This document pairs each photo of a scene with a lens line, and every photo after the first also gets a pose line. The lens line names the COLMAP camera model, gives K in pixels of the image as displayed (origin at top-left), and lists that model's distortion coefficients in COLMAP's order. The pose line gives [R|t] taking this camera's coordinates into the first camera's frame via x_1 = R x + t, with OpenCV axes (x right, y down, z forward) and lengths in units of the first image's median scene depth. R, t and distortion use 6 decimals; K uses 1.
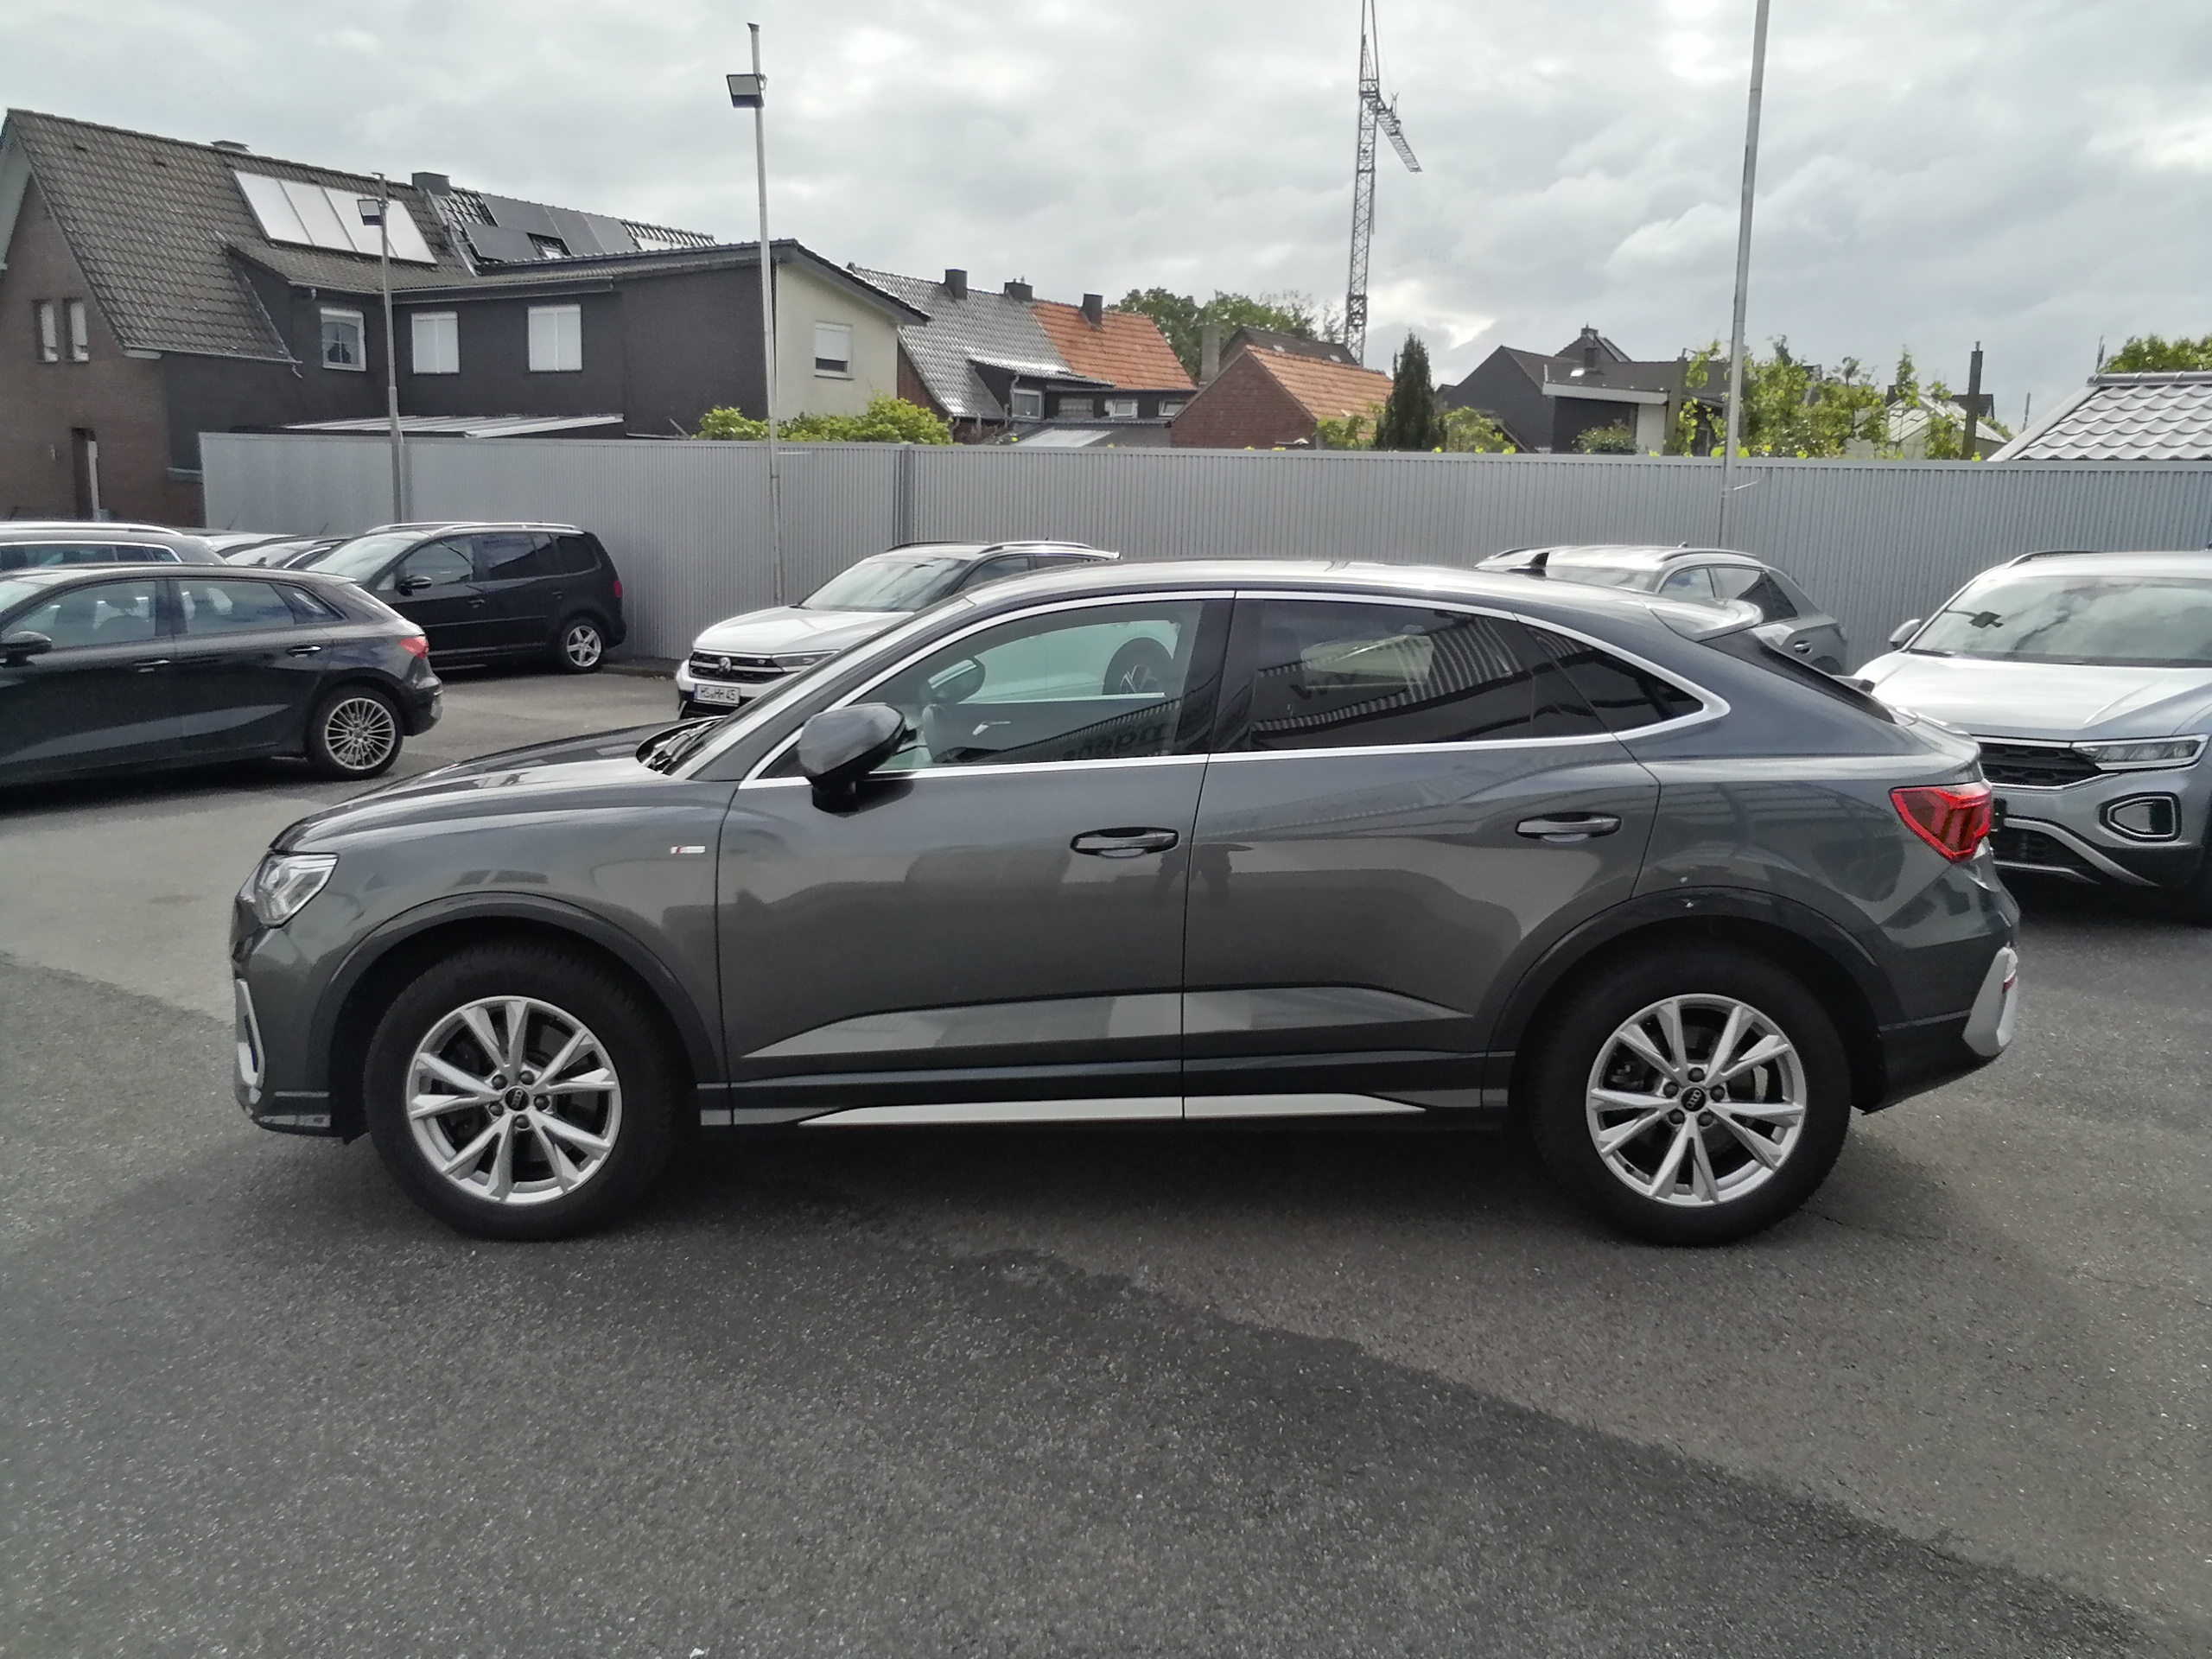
lens RADIAL K [[1777.7, 0, 1139.7], [0, 1777.7, 852.3], [0, 0, 1]] dist [-0.053680, 0.159757]
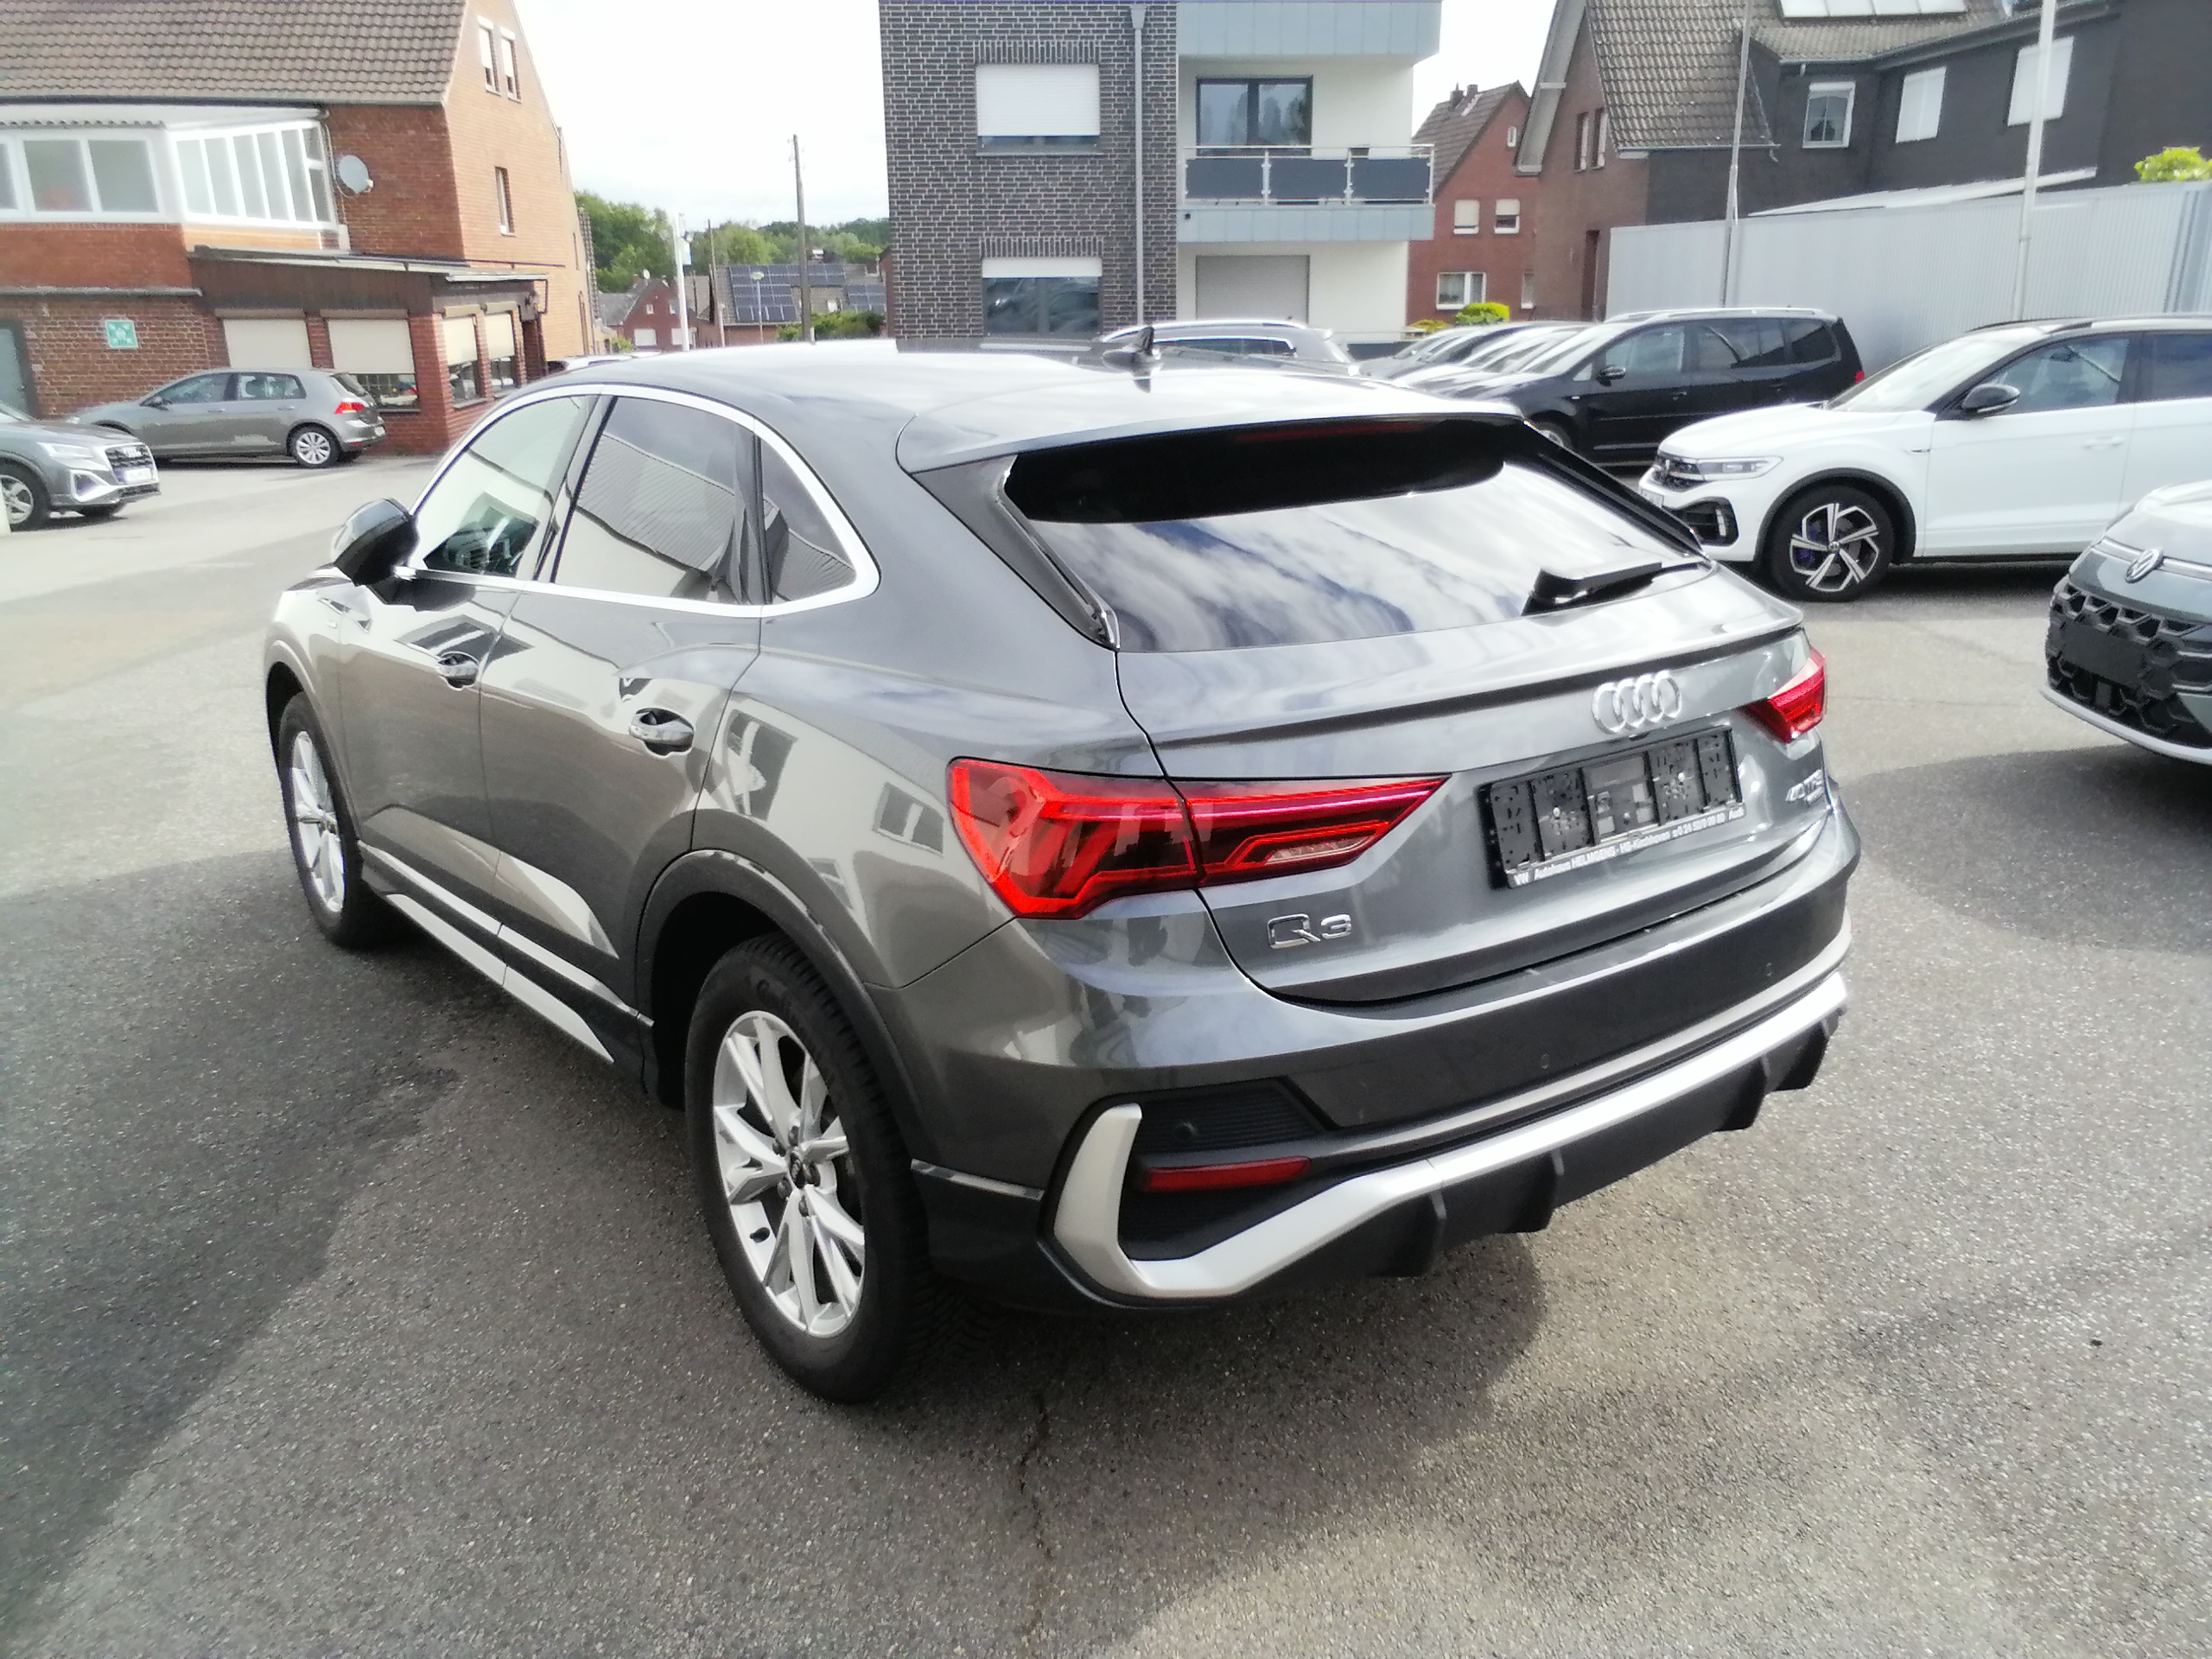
lens RADIAL K [[1761.5, 0, 1131.7], [0, 1761.5, 833.0], [0, 0, 1]] dist [-0.058704, 0.166933]
pose [[0.626152, 0.204690, -0.752354, 0.323715], [-0.124431, 0.978792, 0.162737, -0.040665], [0.769708, -0.008282, 0.638342, 0.254014]]
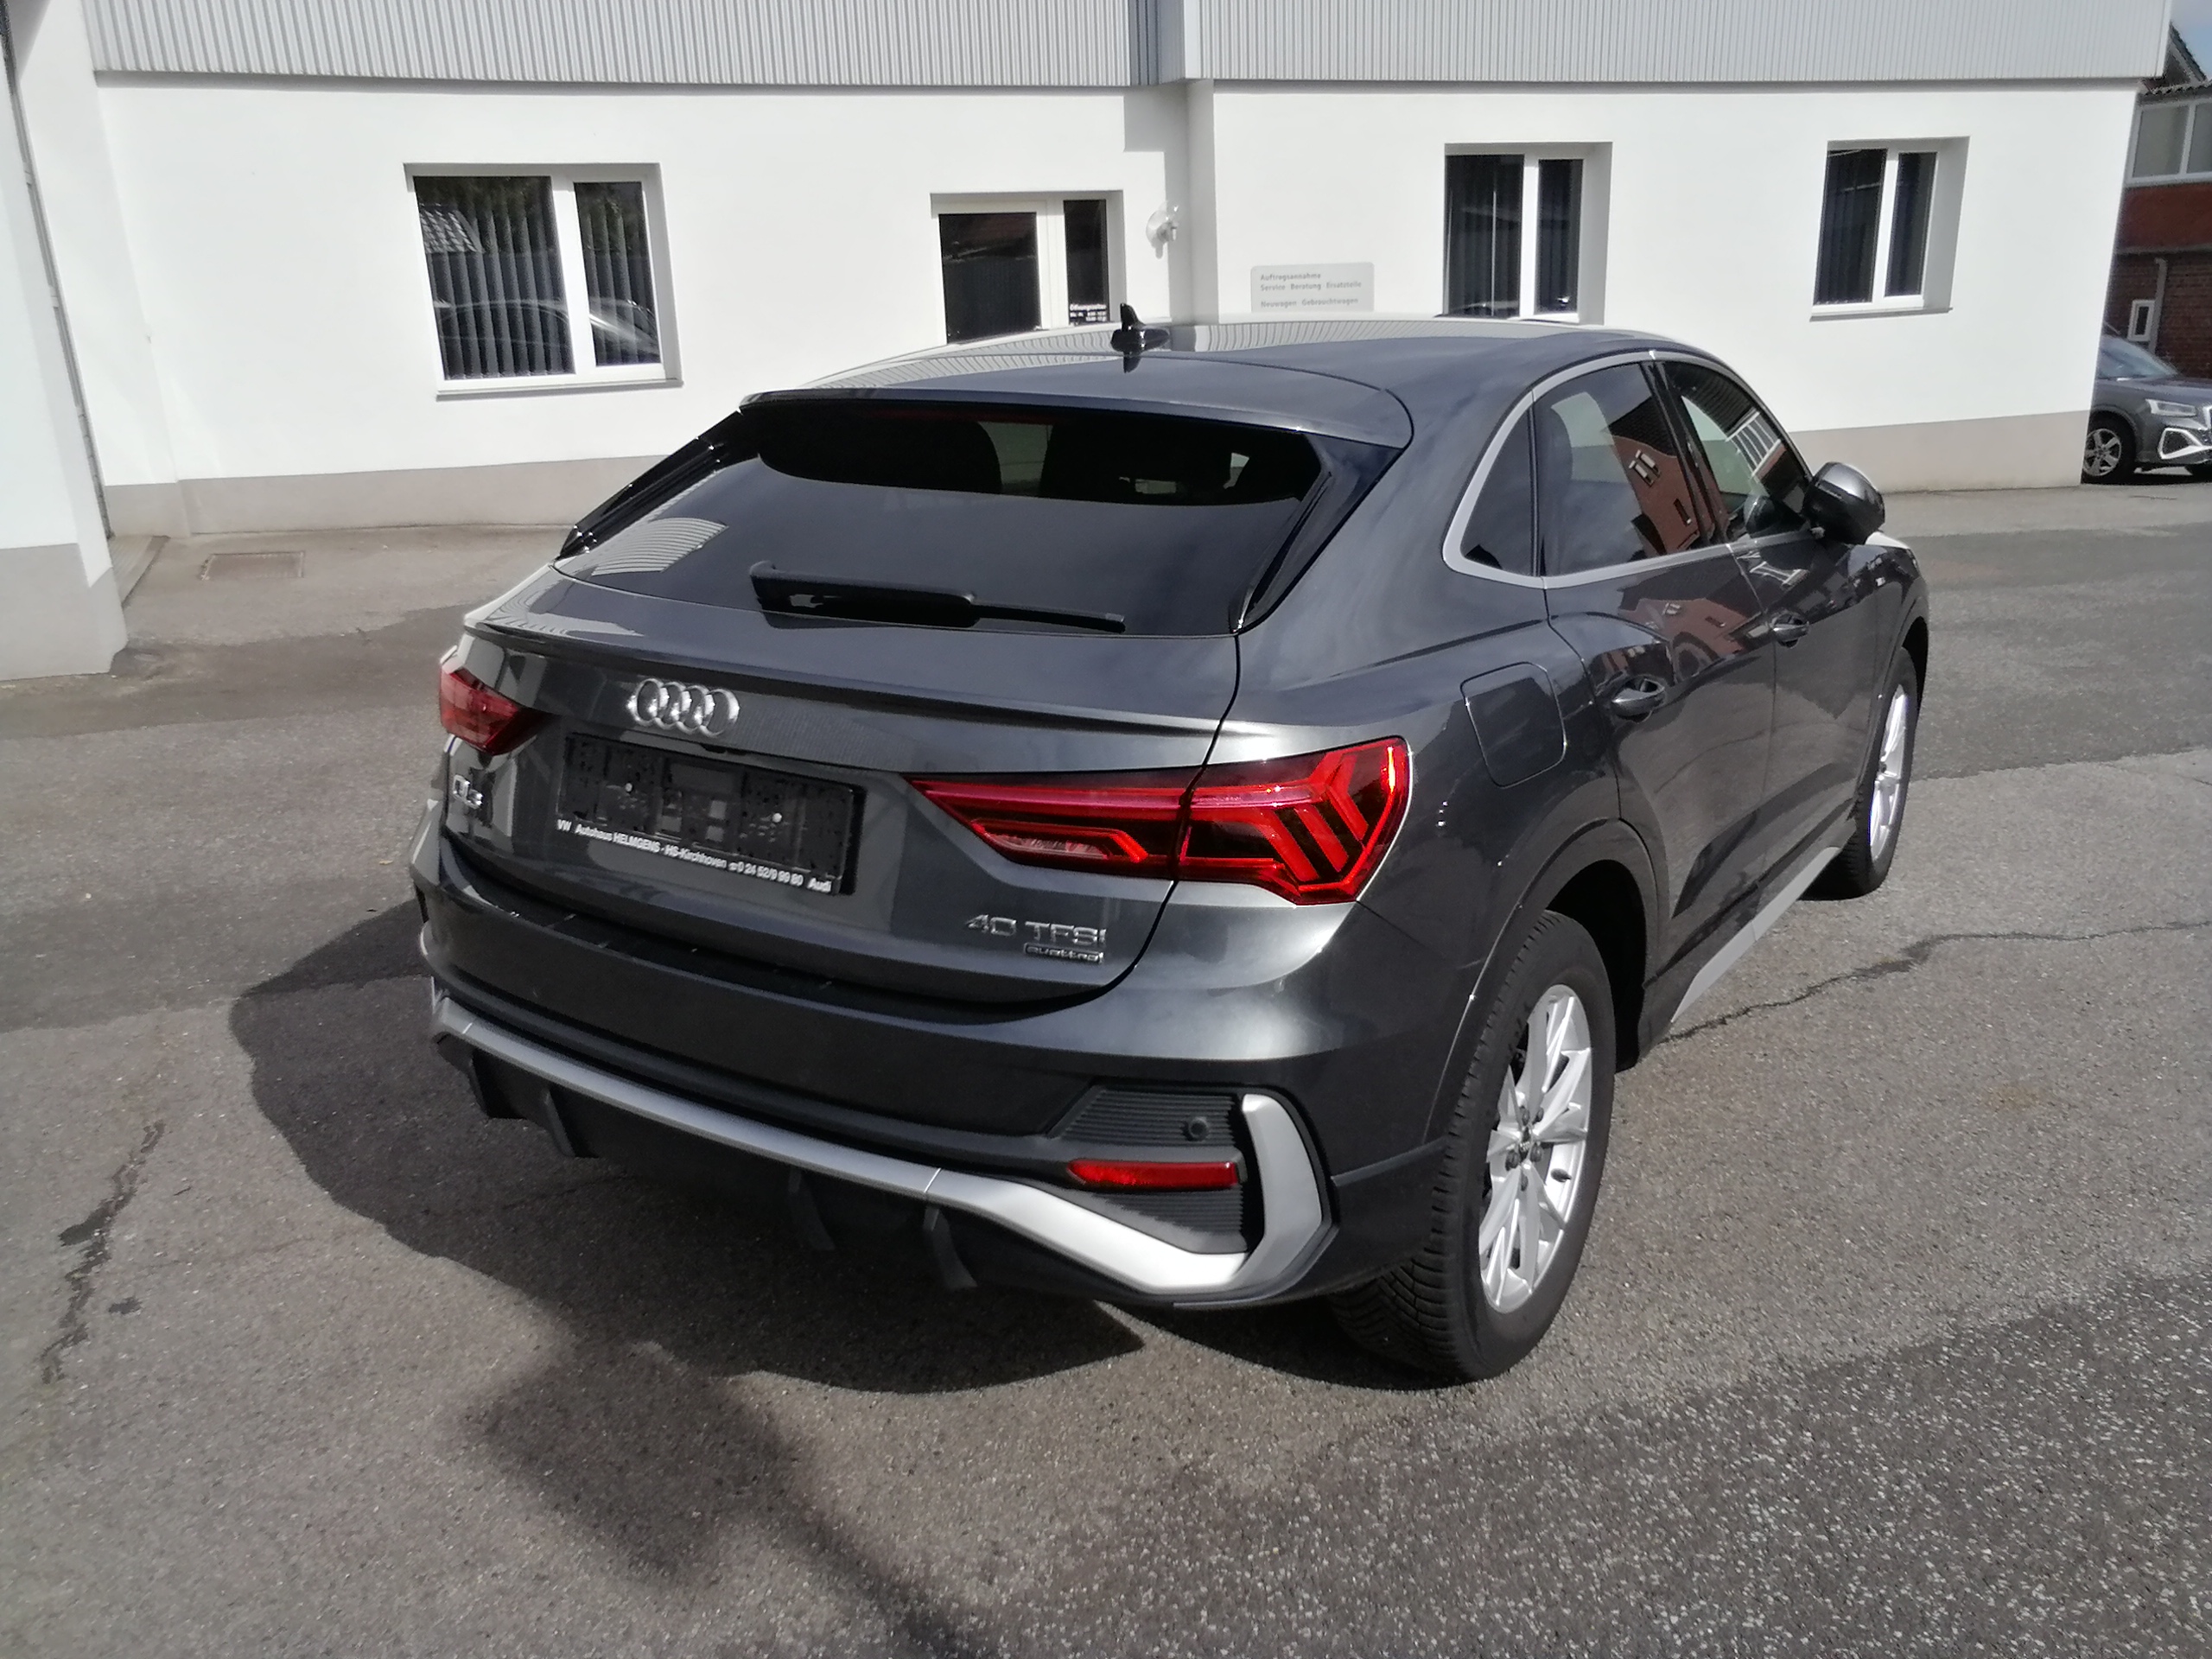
lens RADIAL K [[1761.5, 0, 1131.7], [0, 1761.5, 833.0], [0, 0, 1]] dist [-0.058704, 0.166933]
pose [[-0.535345, 0.243363, -0.808814, 0.339825], [-0.152750, 0.913907, 0.376088, -0.101970], [0.830706, 0.324883, -0.452082, 0.585157]]
